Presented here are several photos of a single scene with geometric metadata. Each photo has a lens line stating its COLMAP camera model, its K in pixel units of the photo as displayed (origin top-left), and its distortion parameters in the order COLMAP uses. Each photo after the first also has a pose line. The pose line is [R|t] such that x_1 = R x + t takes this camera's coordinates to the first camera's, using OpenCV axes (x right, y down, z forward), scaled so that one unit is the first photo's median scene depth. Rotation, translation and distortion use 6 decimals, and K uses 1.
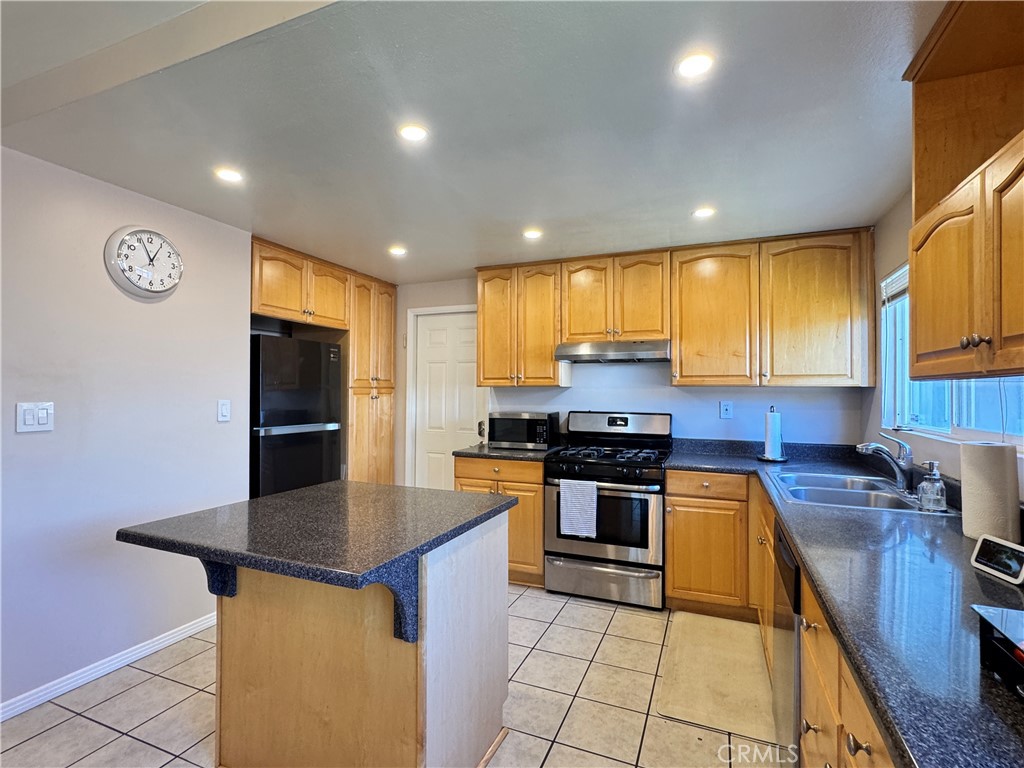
lens RADIAL K [[499.3, 0, 508.4], [0, 499.3, 383.9], [0, 0, 1]] dist [0.001328, 0.000110]
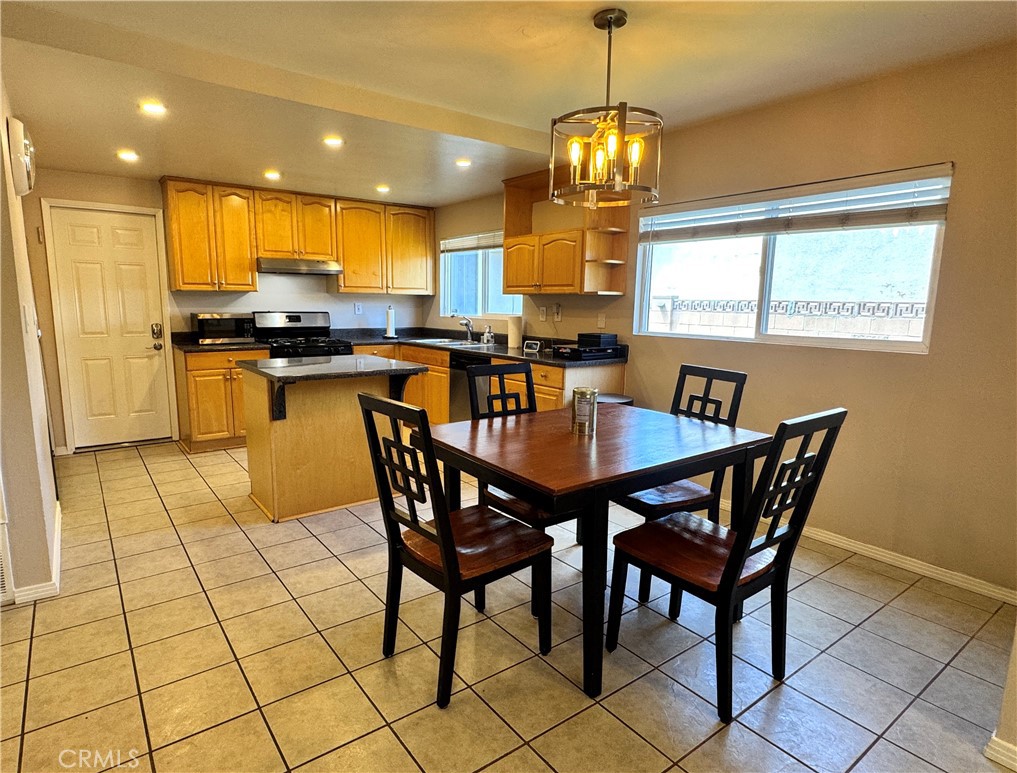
lens RADIAL K [[573.7, 0, 503.5], [0, 573.7, 390.3], [0, 0, 1]] dist [0.002214, 0.000192]
pose [[0.493102, -0.132151, 0.859876, -0.948746], [-0.021681, 0.986222, 0.164002, -0.001245], [-0.869701, -0.099512, 0.483442, -0.290141]]
